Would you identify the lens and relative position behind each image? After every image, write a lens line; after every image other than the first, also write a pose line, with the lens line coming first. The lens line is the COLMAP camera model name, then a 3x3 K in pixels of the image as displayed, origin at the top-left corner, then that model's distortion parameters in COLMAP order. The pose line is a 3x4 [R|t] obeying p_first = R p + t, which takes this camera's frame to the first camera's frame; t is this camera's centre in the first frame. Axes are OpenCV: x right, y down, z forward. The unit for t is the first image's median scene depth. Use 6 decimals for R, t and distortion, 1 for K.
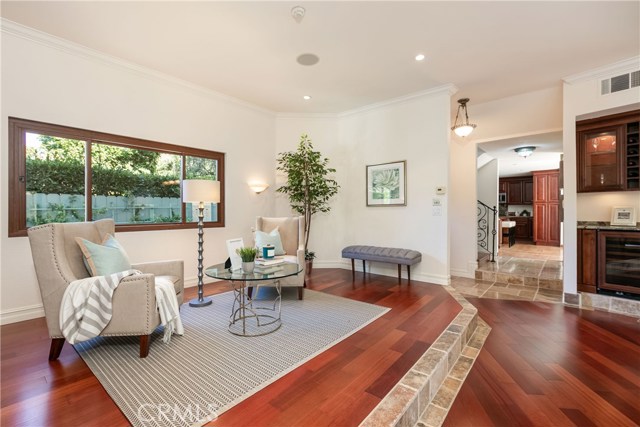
lens RADIAL K [[288.1, 0, 321.8], [0, 288.1, 212.0], [0, 0, 1]] dist [0.001076, 0.000222]
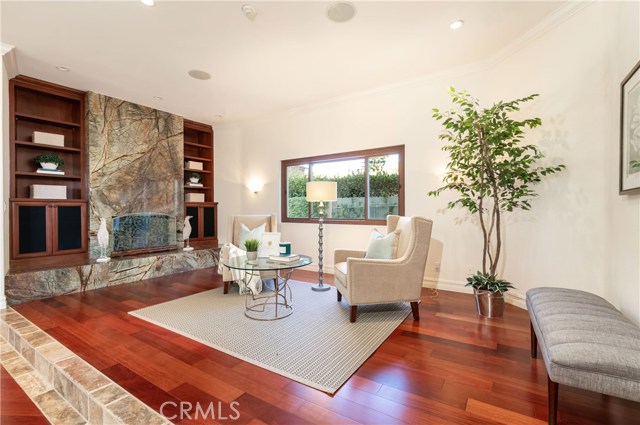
lens RADIAL K [[288.1, 0, 321.8], [0, 288.1, 211.0], [0, 0, 1]] dist [0.001076, 0.000222]
pose [[0.105207, 0.004700, -0.994439, 0.912494], [0.003213, 0.999982, 0.005066, 0.000372], [0.994445, -0.003728, 0.105190, 1.109224]]
